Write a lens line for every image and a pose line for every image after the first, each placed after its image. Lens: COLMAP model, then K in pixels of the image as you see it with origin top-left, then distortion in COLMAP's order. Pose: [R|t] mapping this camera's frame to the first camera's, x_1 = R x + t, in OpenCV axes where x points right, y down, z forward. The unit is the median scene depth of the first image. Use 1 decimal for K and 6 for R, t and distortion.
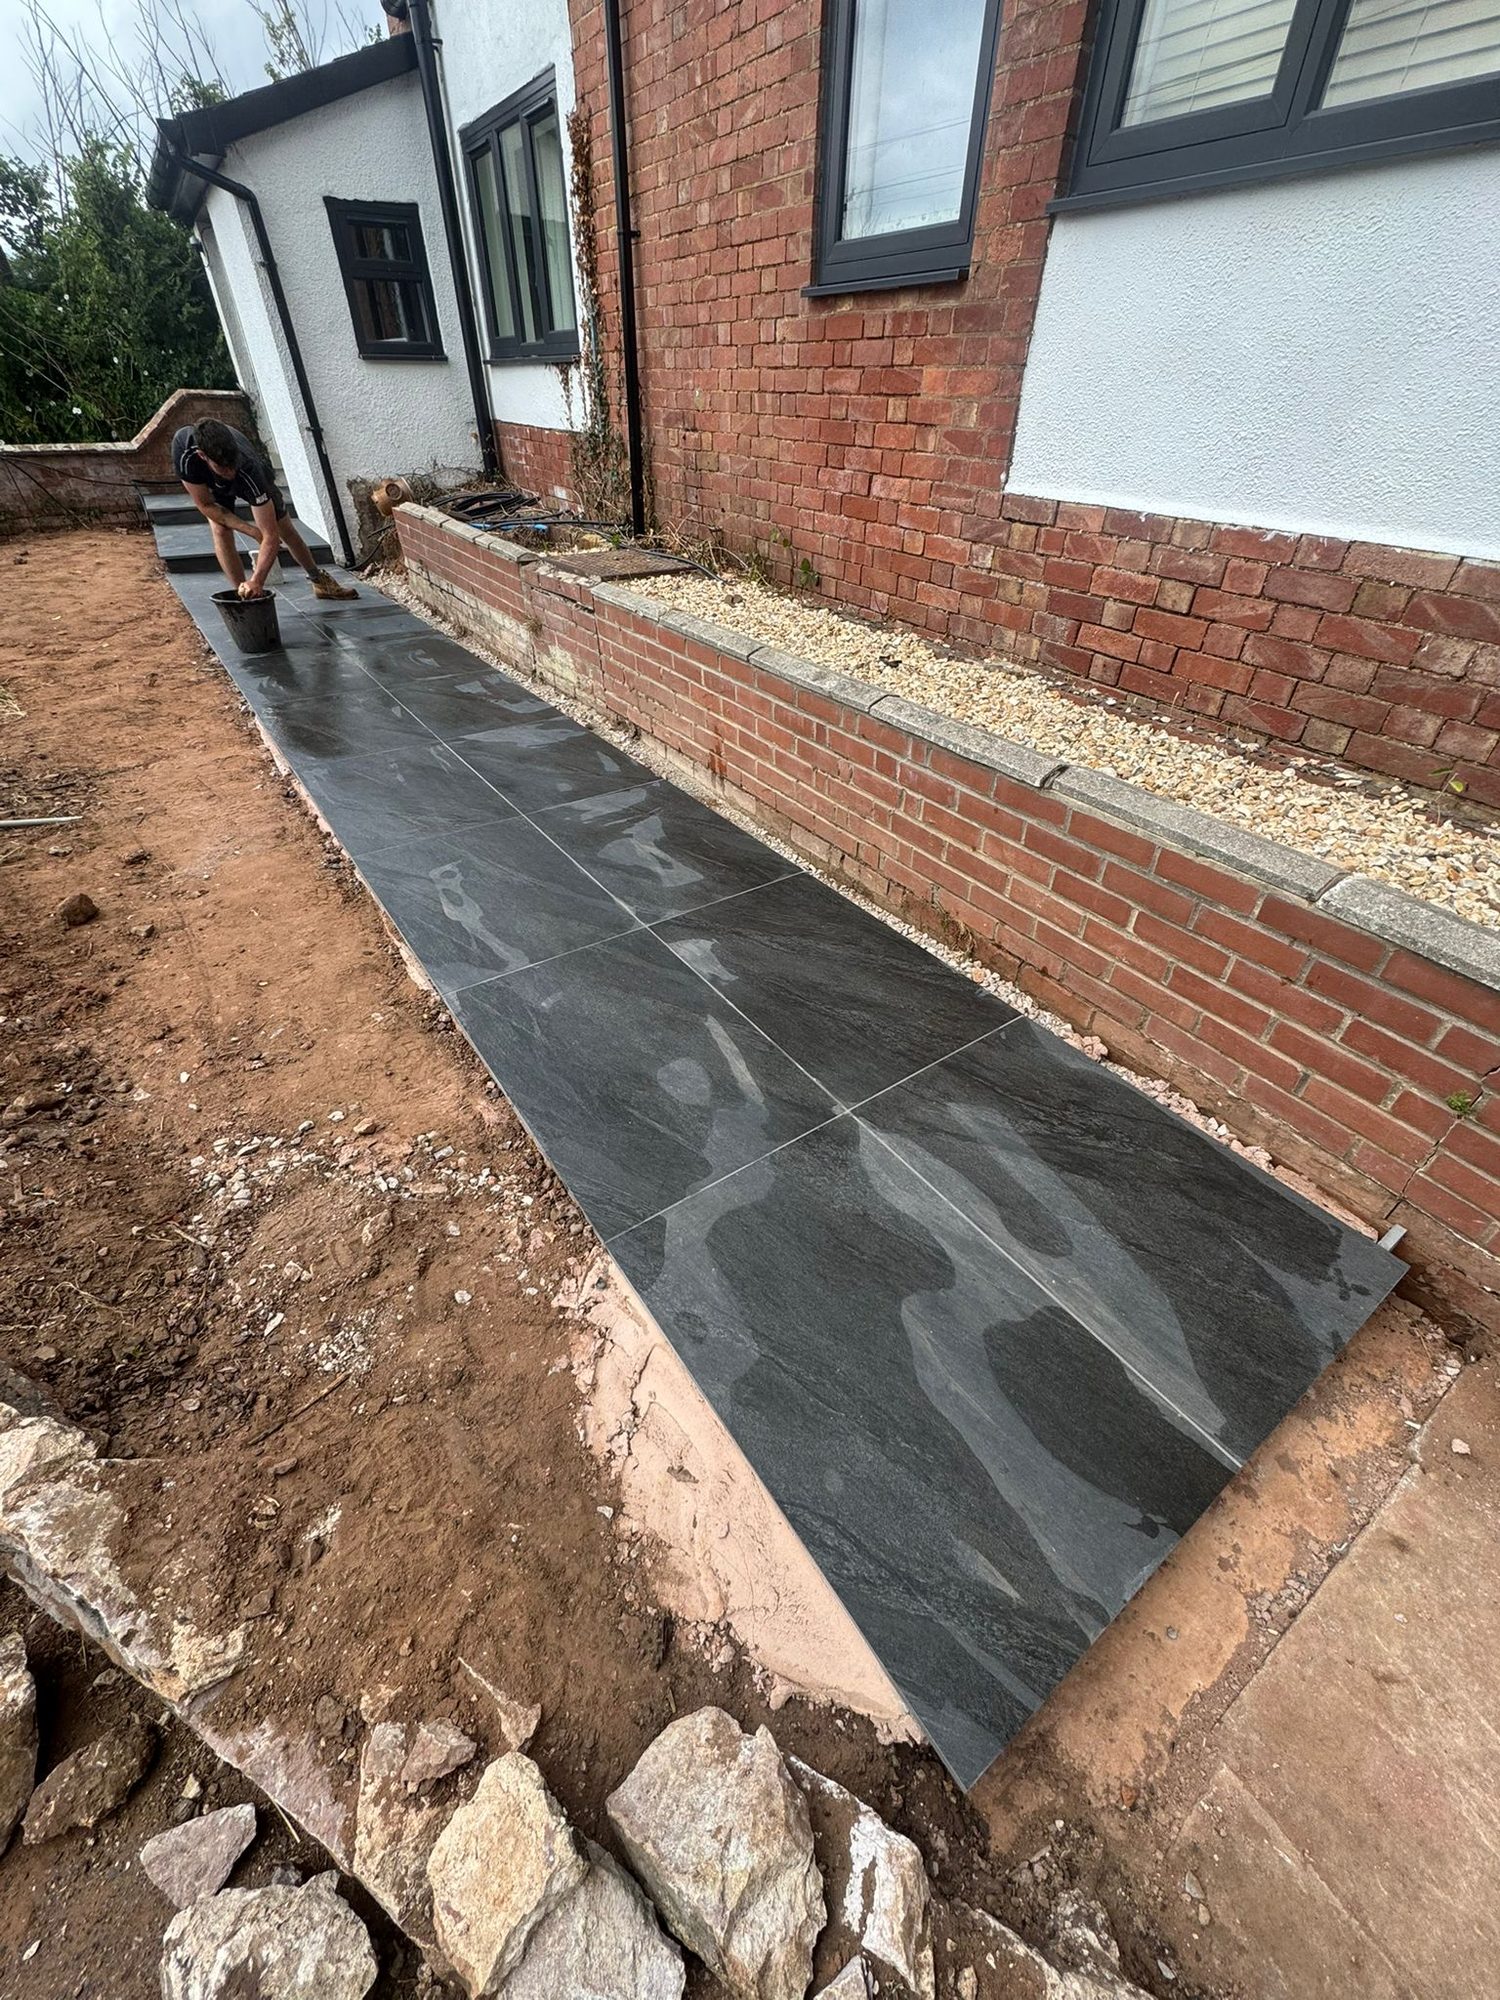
lens RADIAL K [[796.4, 0, 750.0], [0, 796.4, 1000.0], [0, 0, 1]] dist [-0.003383, 0.001023]
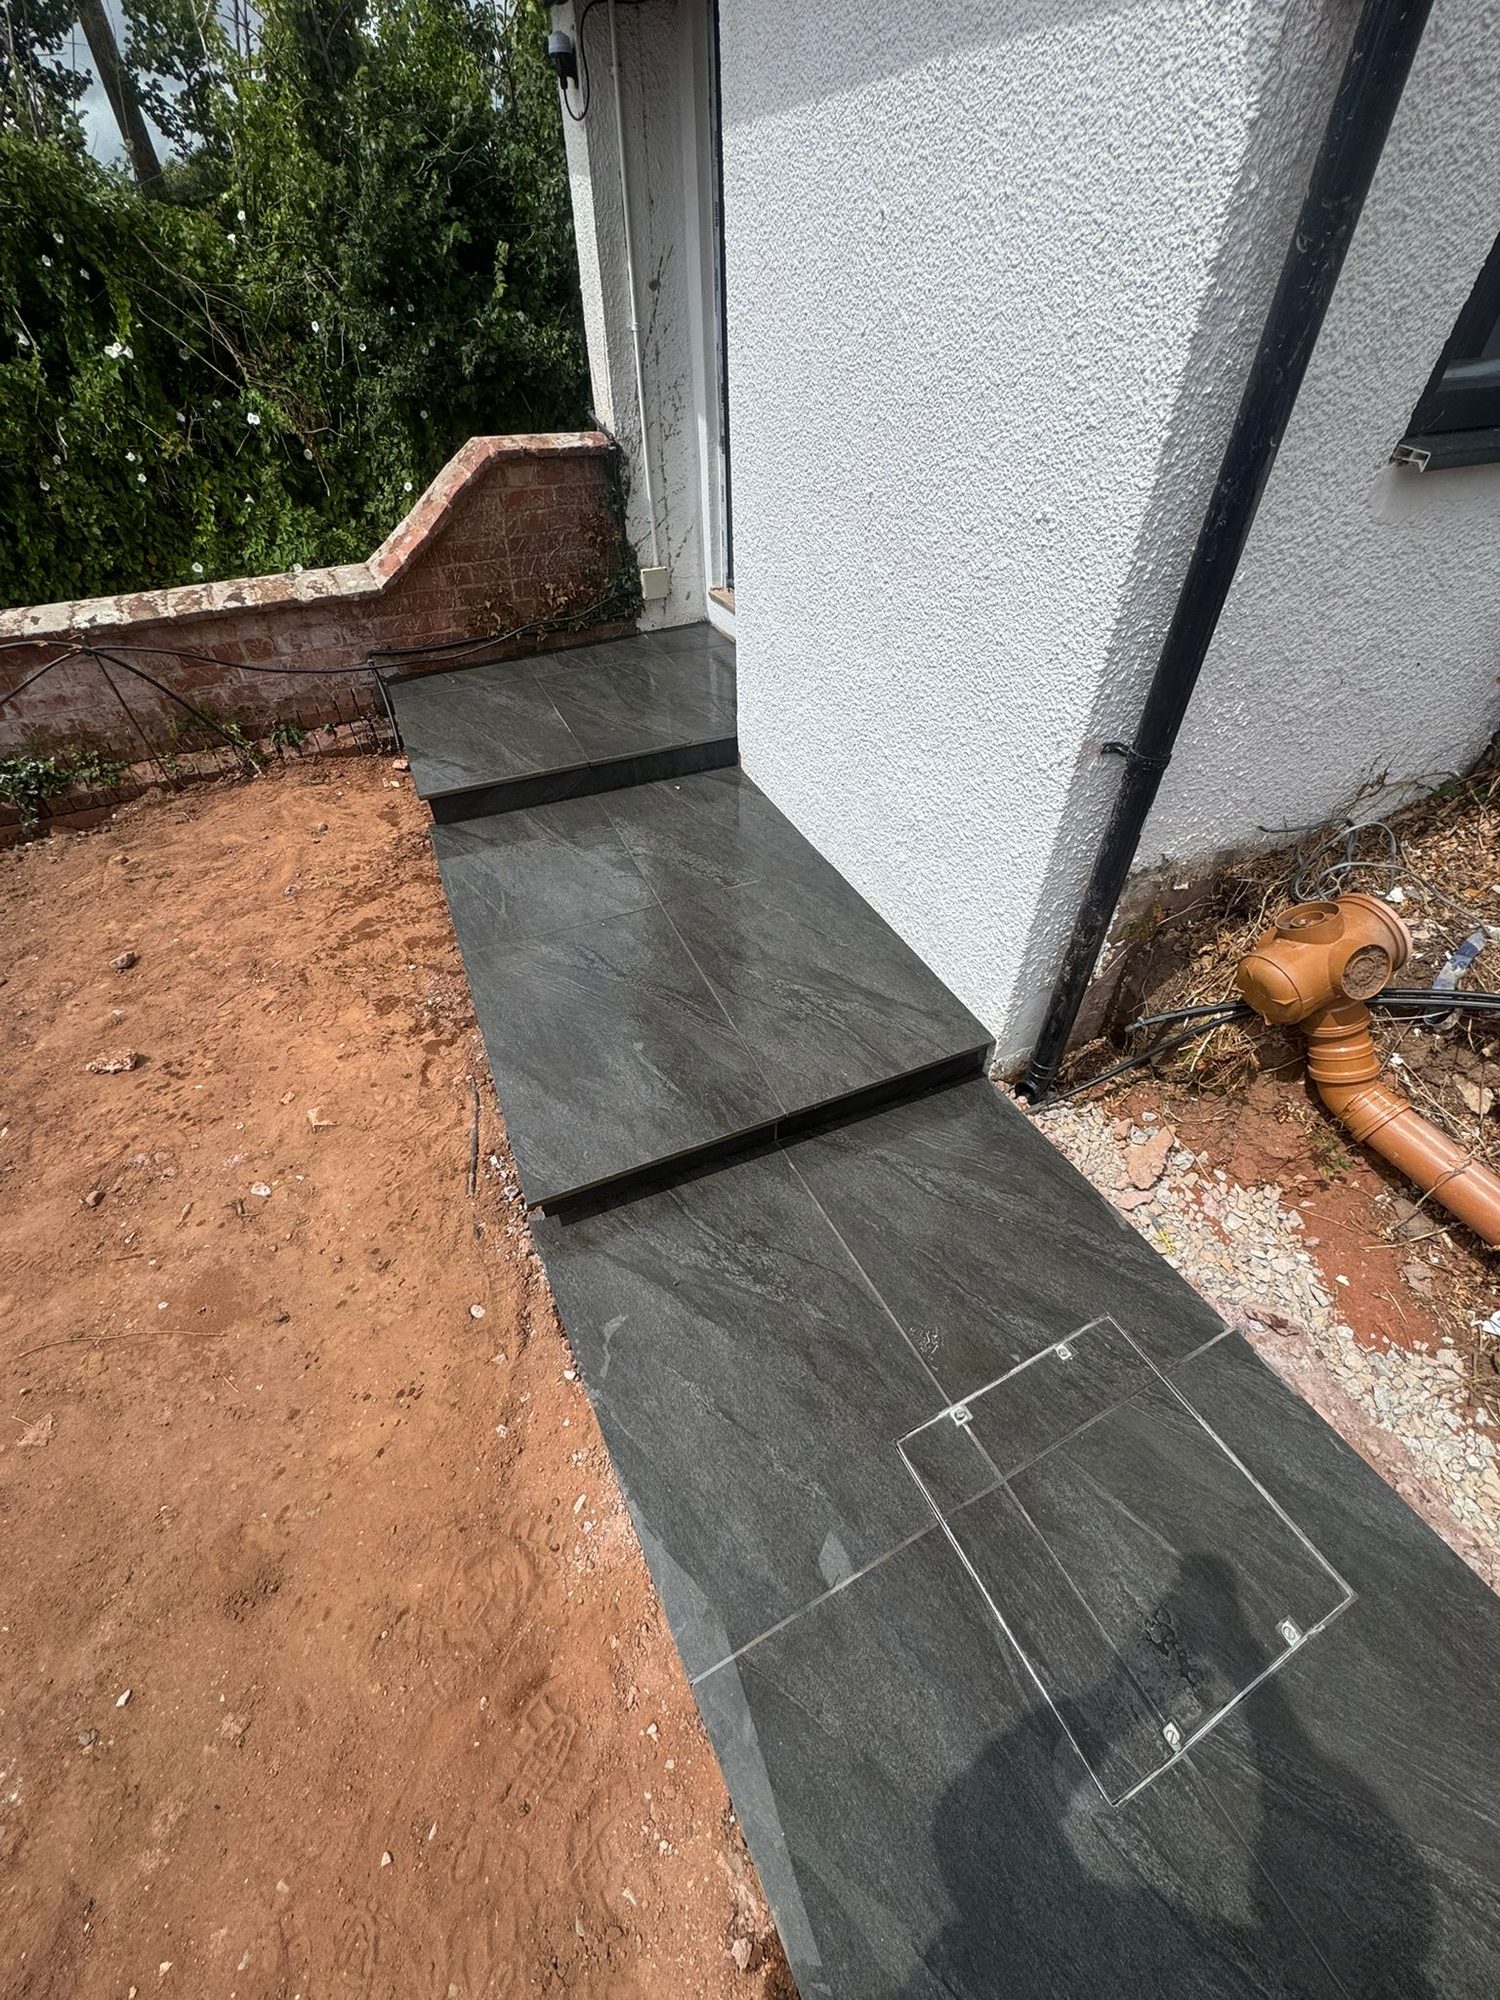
lens RADIAL K [[796.4, 0, 750.0], [0, 796.4, 1000.0], [0, 0, 1]] dist [-0.003383, 0.001023]
pose [[0.989033, 0.081965, -0.122868, -0.479237], [-0.072791, 0.994340, 0.077386, -0.494697], [0.128515, -0.067593, 0.989401, 0.555459]]
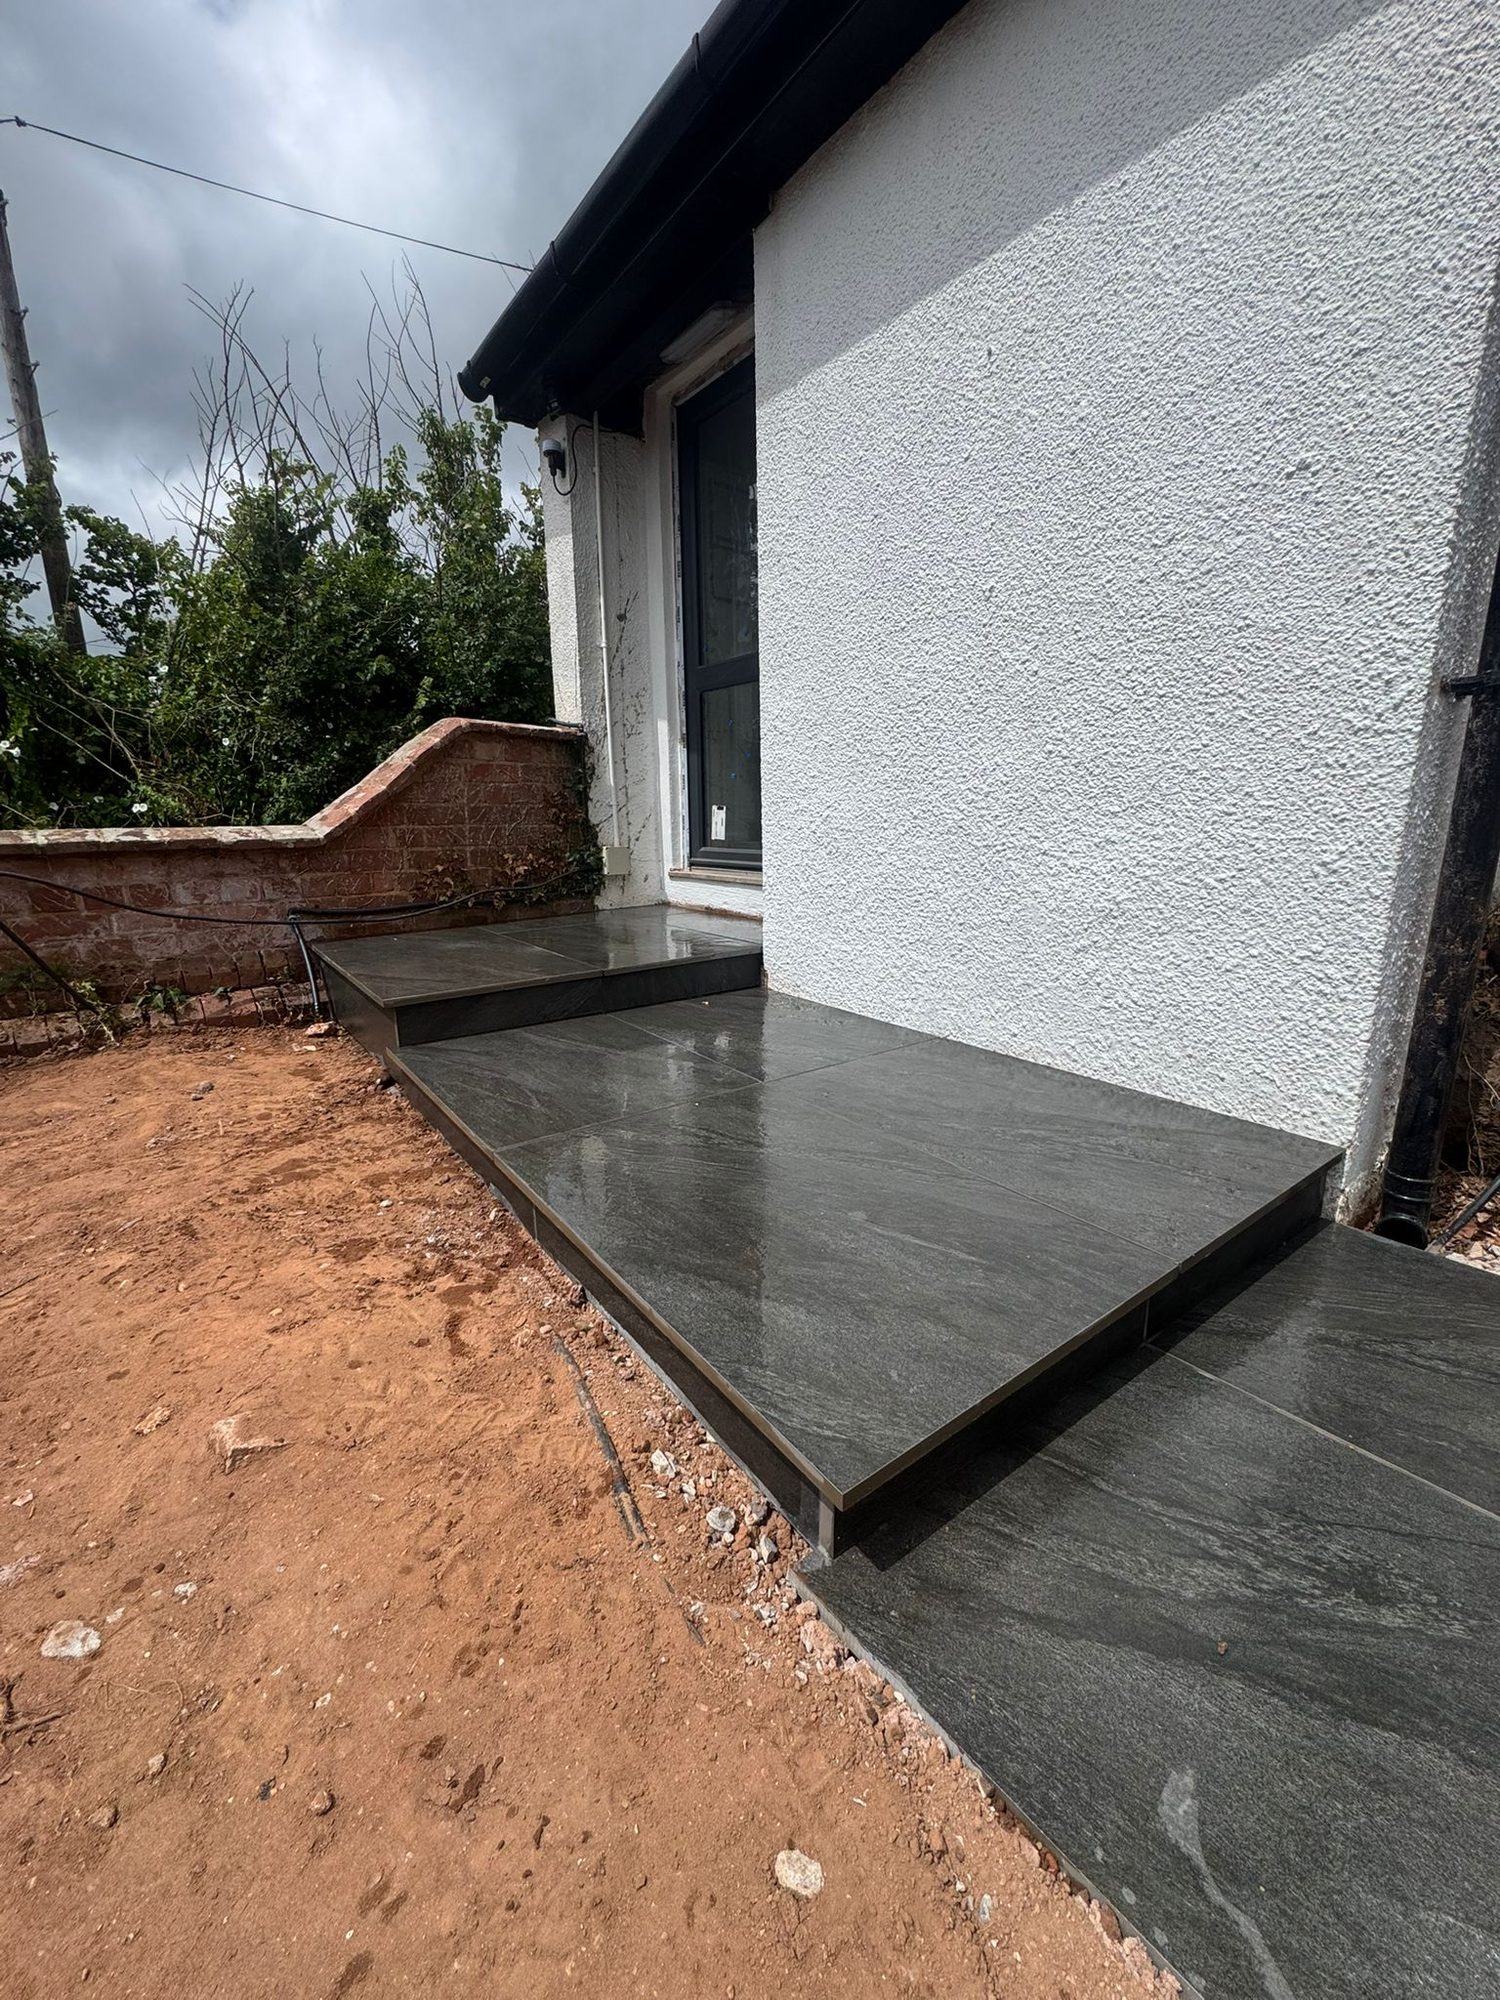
lens RADIAL K [[796.4, 0, 750.0], [0, 796.4, 1000.0], [0, 0, 1]] dist [-0.003383, 0.001023]
pose [[0.996504, -0.041573, 0.072472, -0.574071], [0.068158, 0.906180, -0.417363, -0.433325], [-0.048322, 0.420843, 0.905846, 0.651272]]
